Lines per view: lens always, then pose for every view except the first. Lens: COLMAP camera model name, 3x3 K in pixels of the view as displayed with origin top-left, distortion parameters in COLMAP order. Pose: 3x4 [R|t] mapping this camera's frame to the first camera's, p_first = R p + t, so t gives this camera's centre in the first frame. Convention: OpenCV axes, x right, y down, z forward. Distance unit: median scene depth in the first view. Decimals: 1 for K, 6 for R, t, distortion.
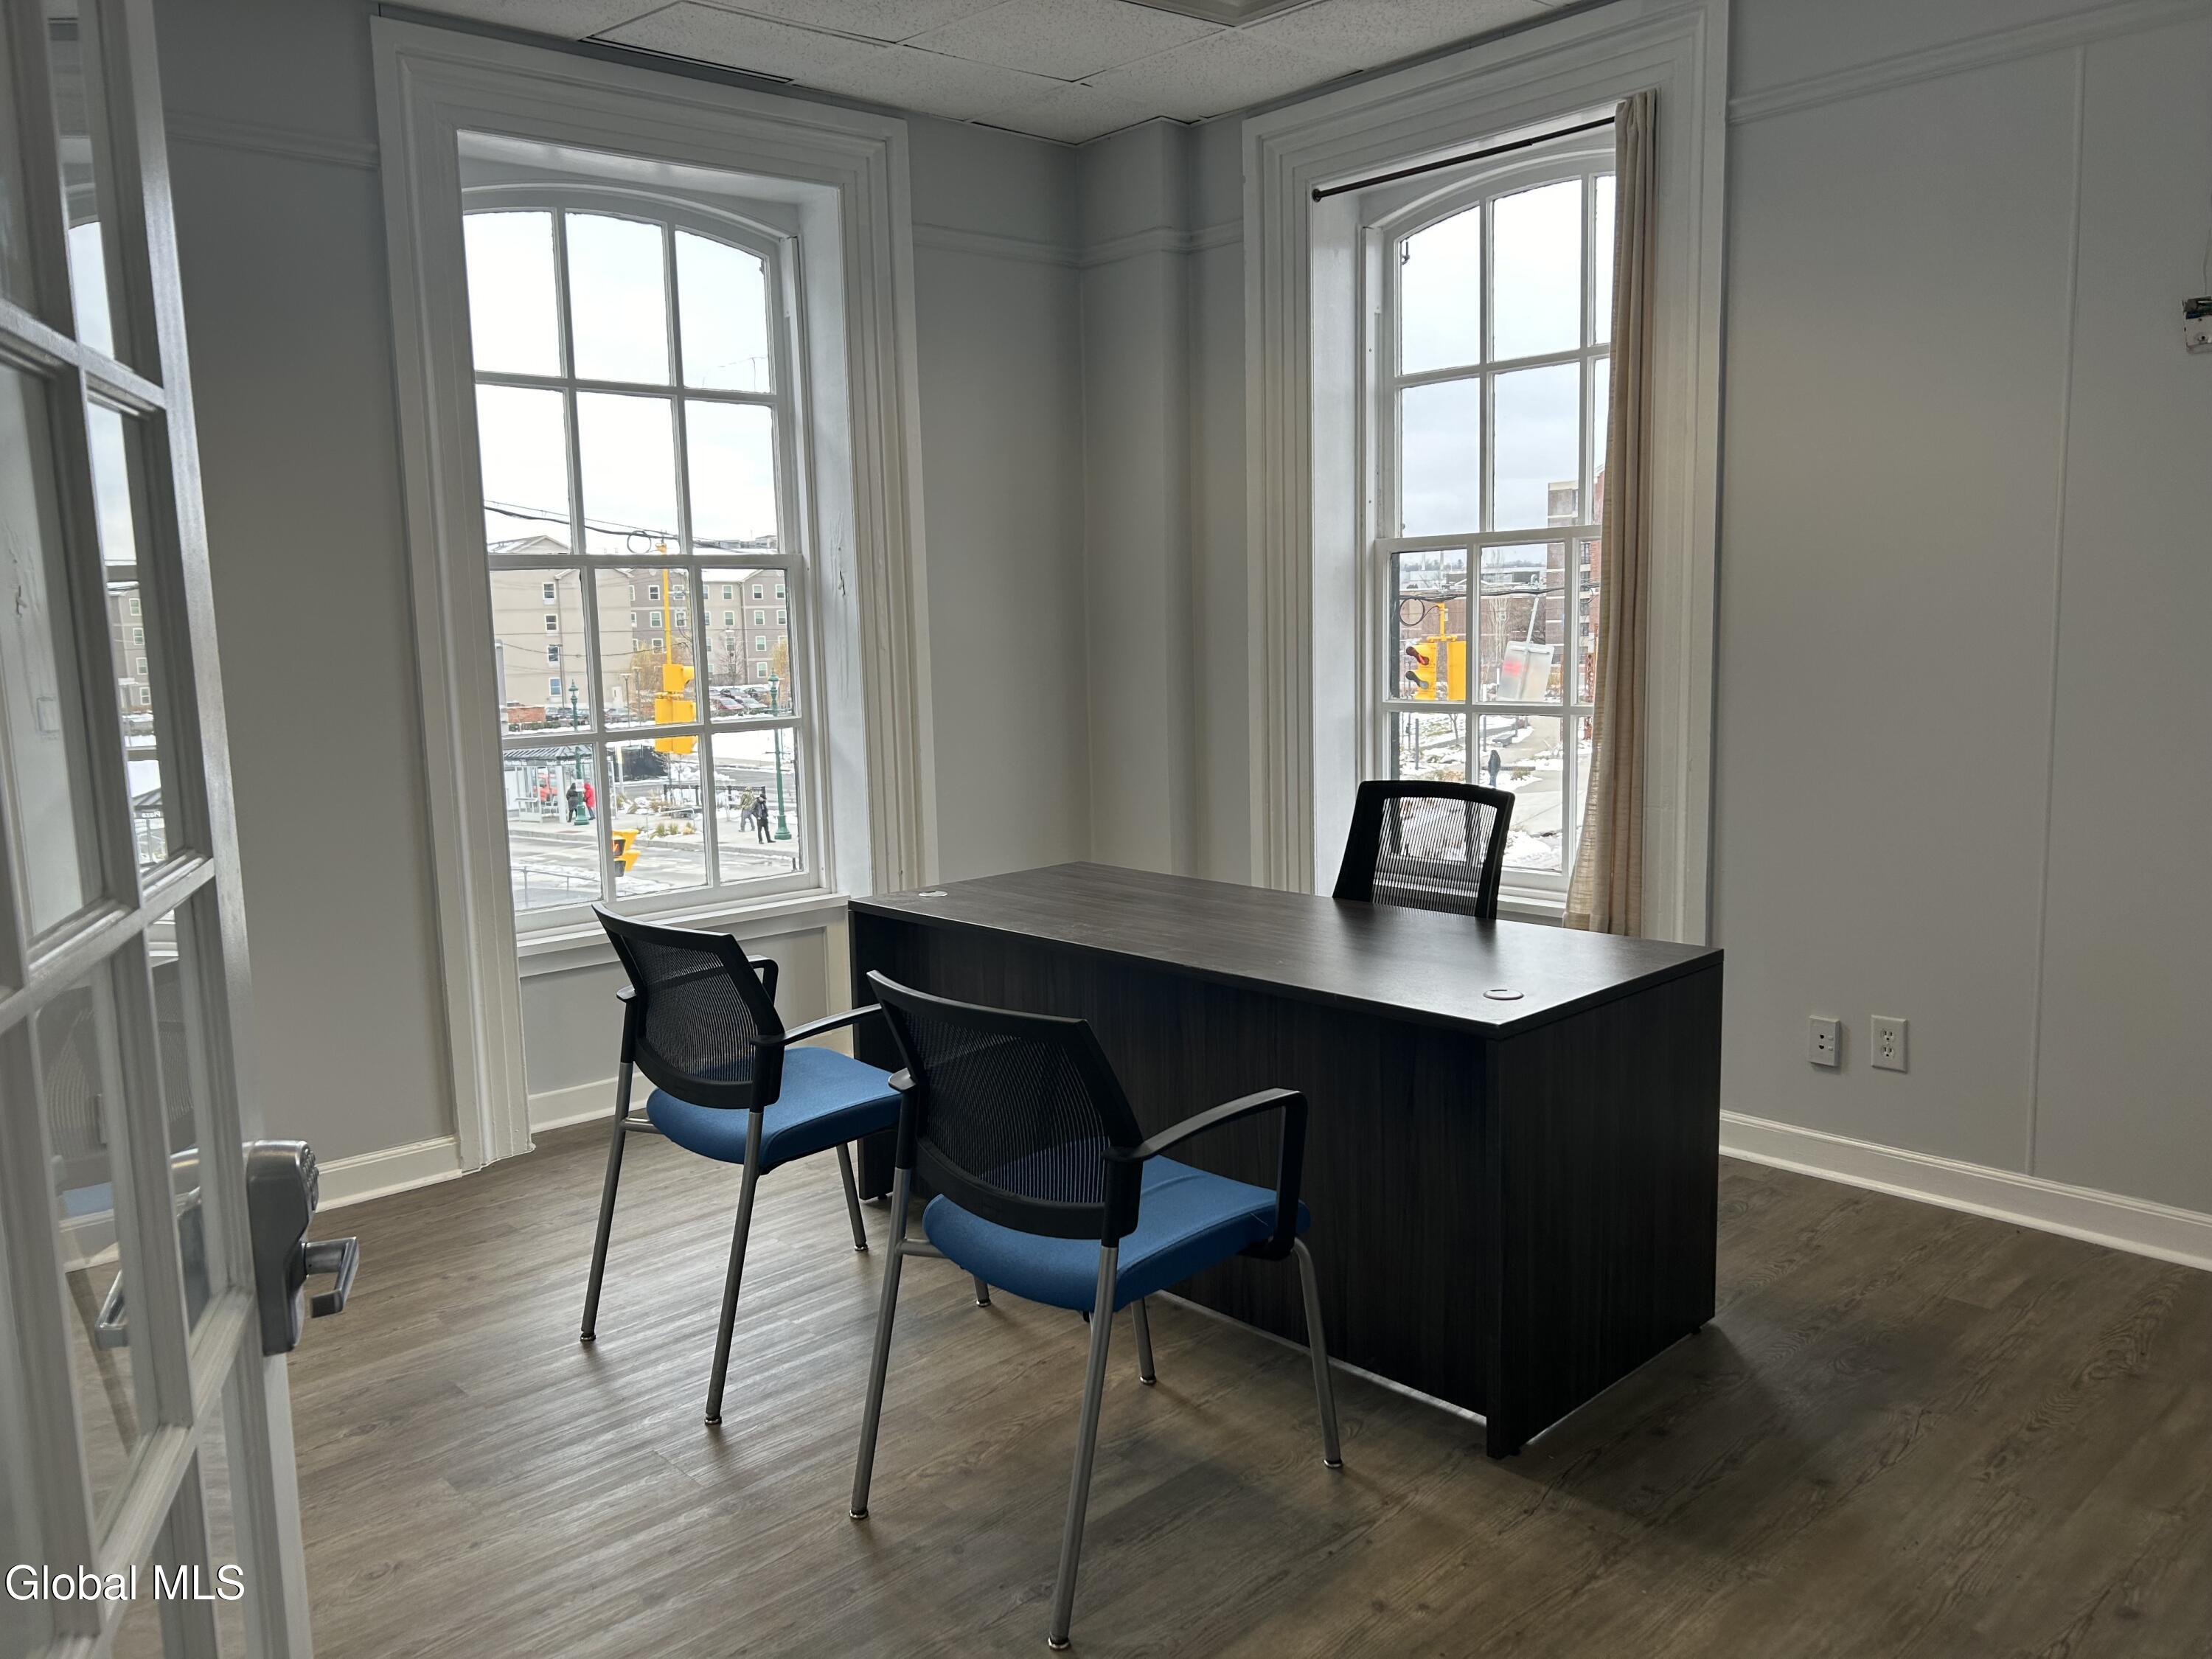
lens RADIAL K [[1653.3, 0, 1116.4], [0, 1653.3, 824.6], [0, 0, 1]] dist [0.047196, -0.048840]
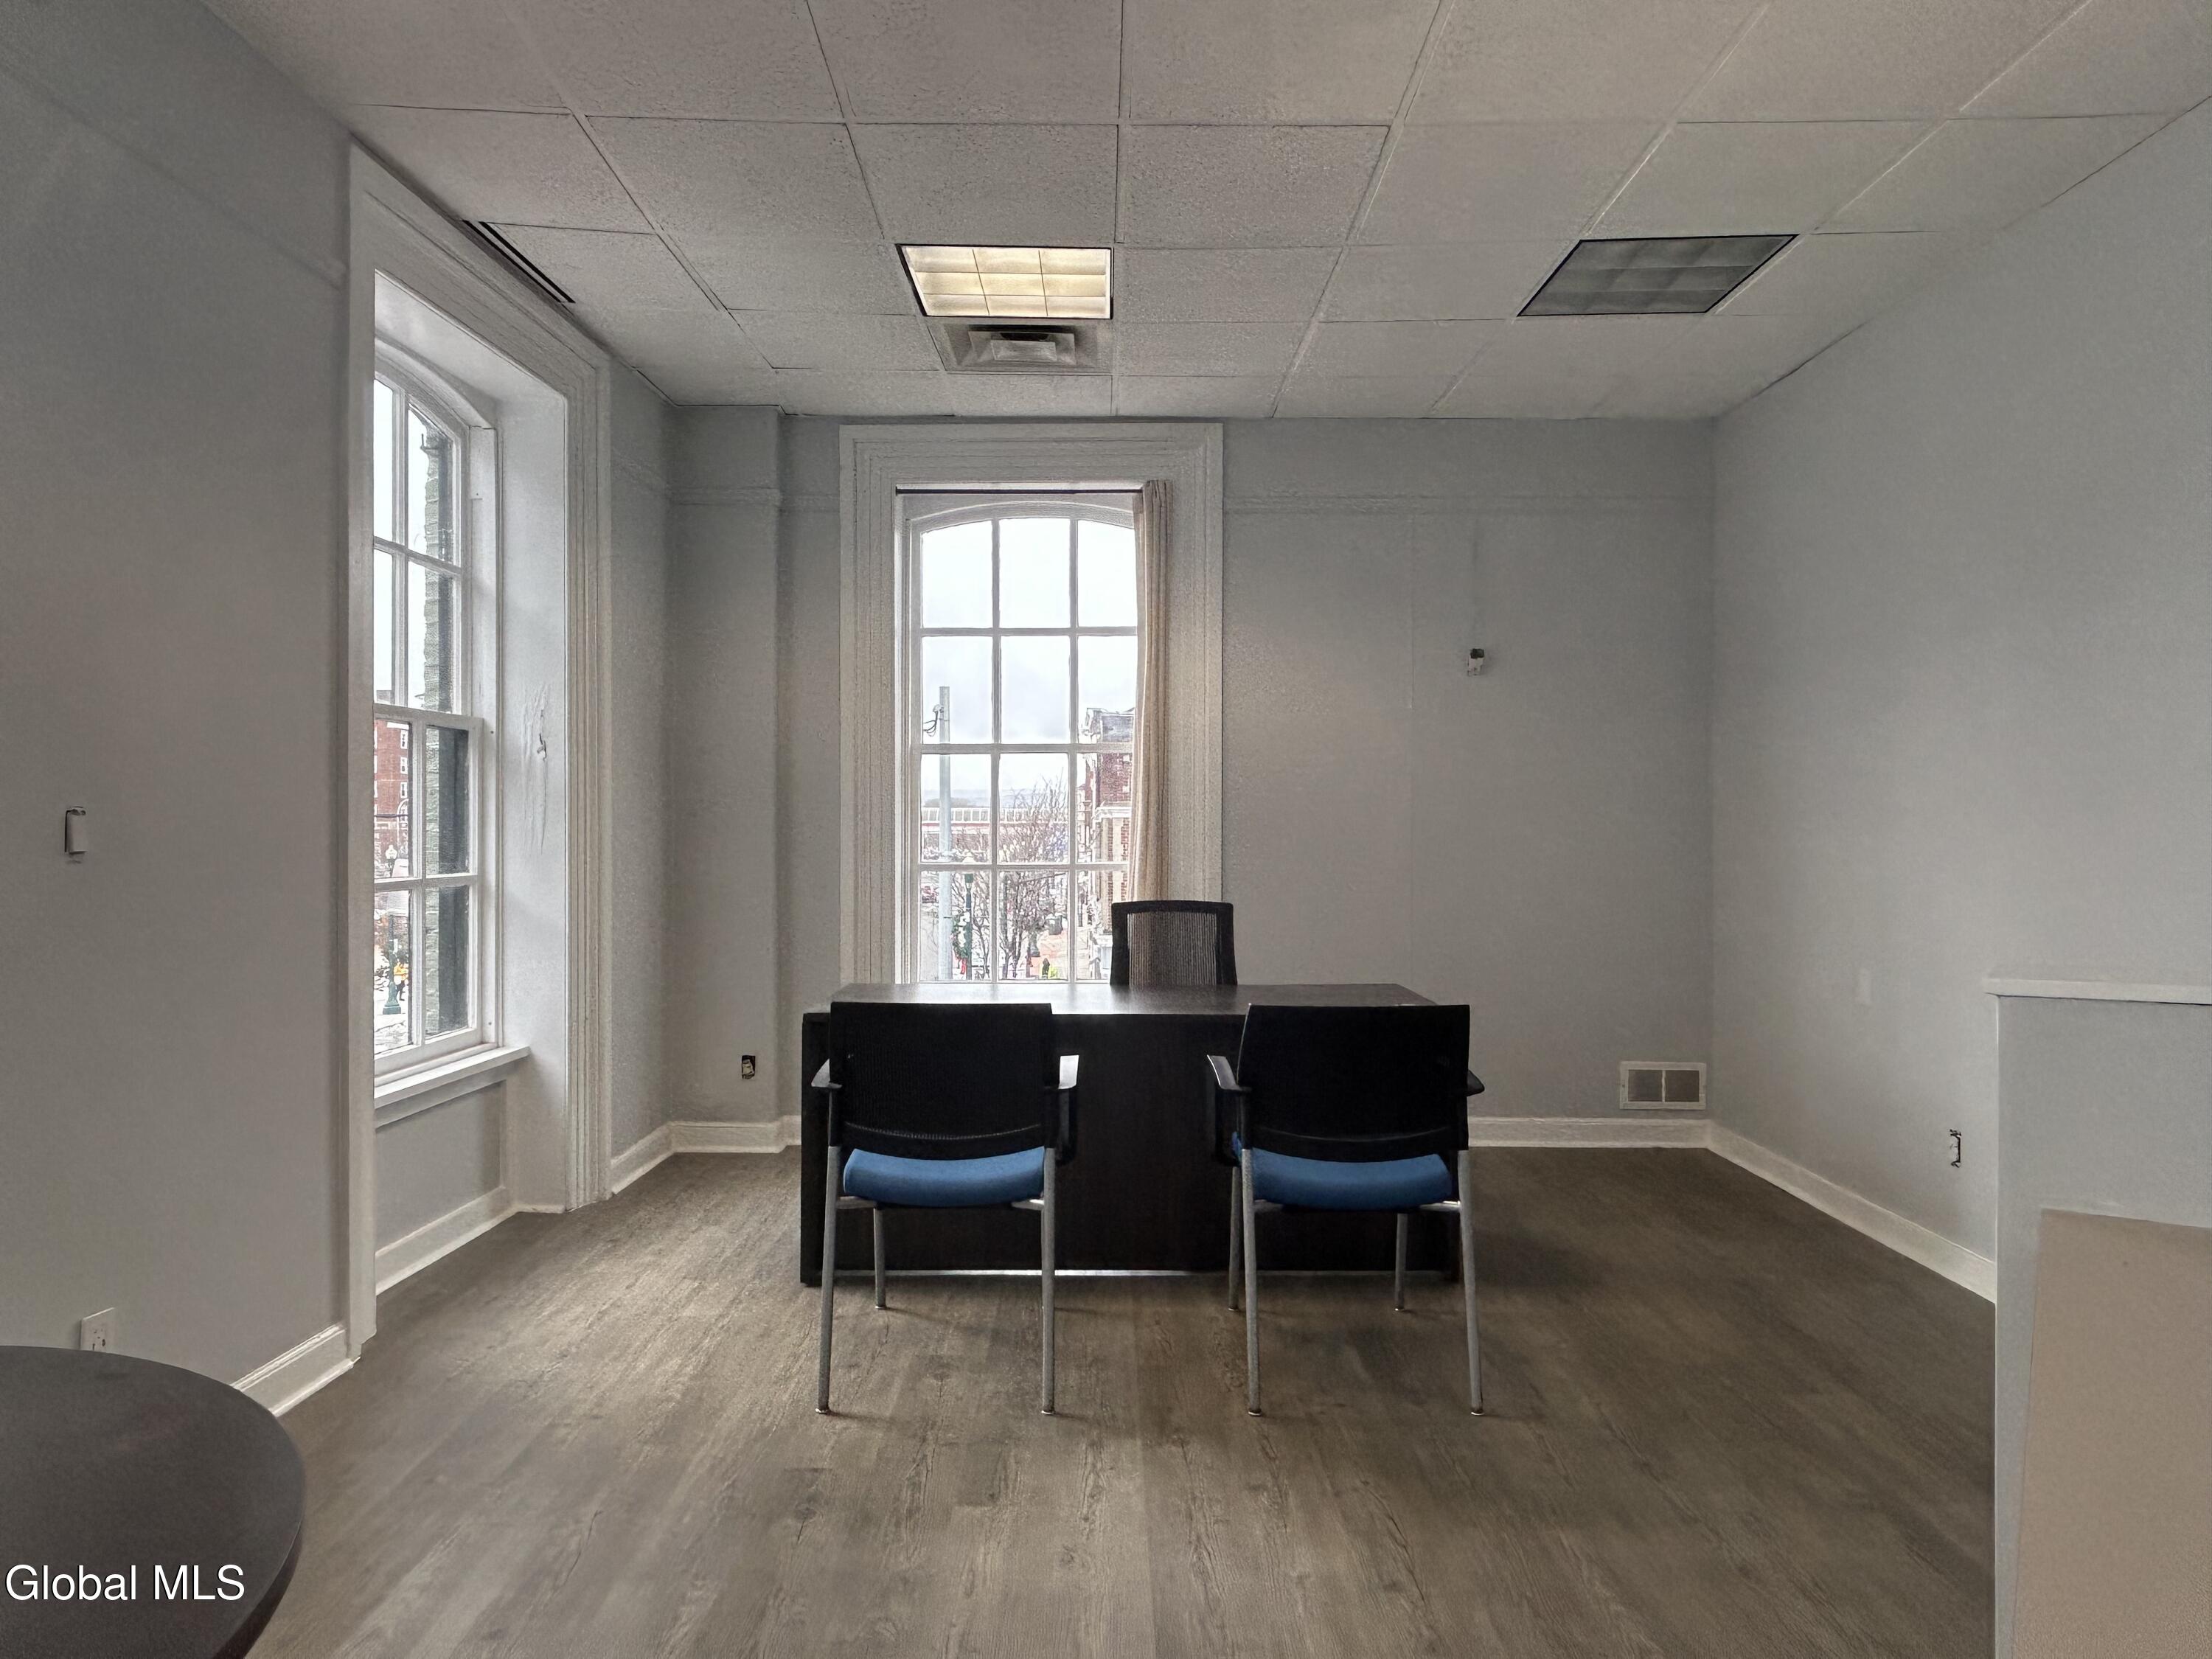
lens RADIAL K [[1391.5, 0, 1099.7], [0, 1391.5, 832.5], [0, 0, 1]] dist [0.000442, -0.010168]
pose [[0.690002, 0.024479, 0.723394, -0.670124], [0.076372, 0.991387, -0.106394, 0.036709], [-0.719767, 0.128659, 0.682189, 0.164175]]
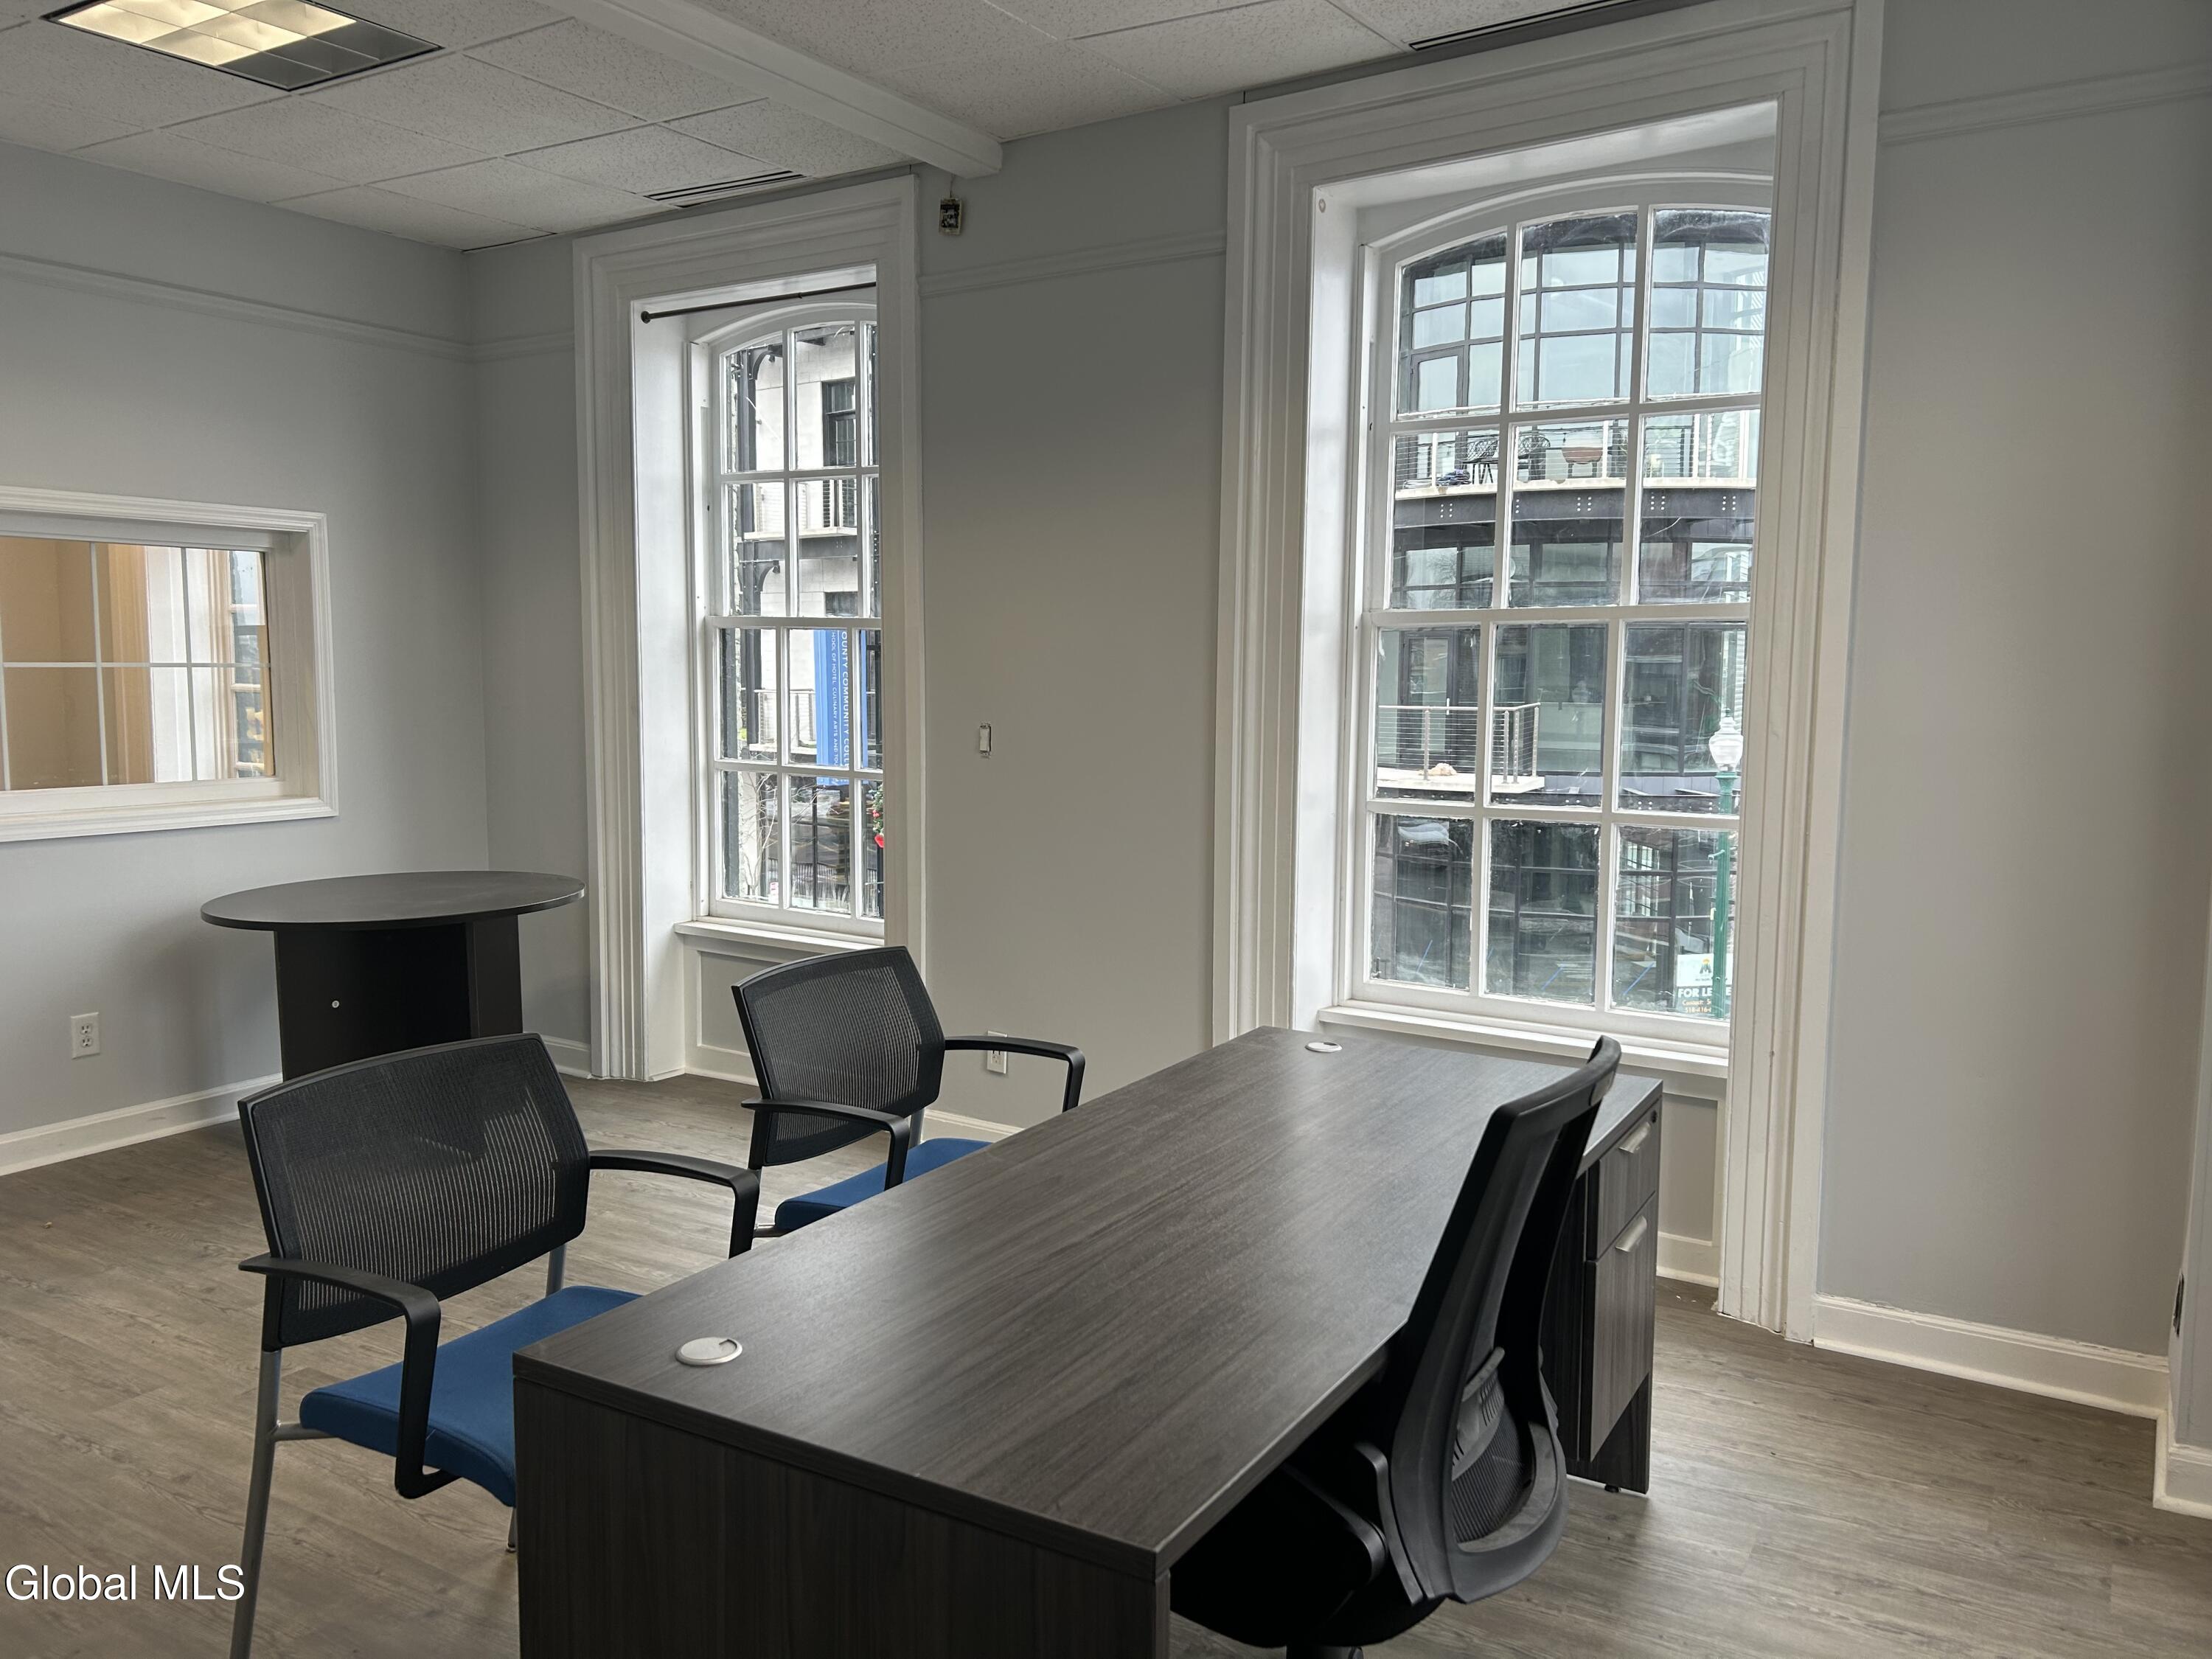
lens RADIAL K [[1653.3, 0, 1115.2], [0, 1653.3, 821.5], [0, 0, 1]] dist [0.047196, -0.048840]
pose [[0.265864, 0.119094, -0.956626, 0.555206], [-0.139949, 0.986595, 0.083931, -0.106845], [0.953798, 0.111565, 0.278967, 0.637603]]
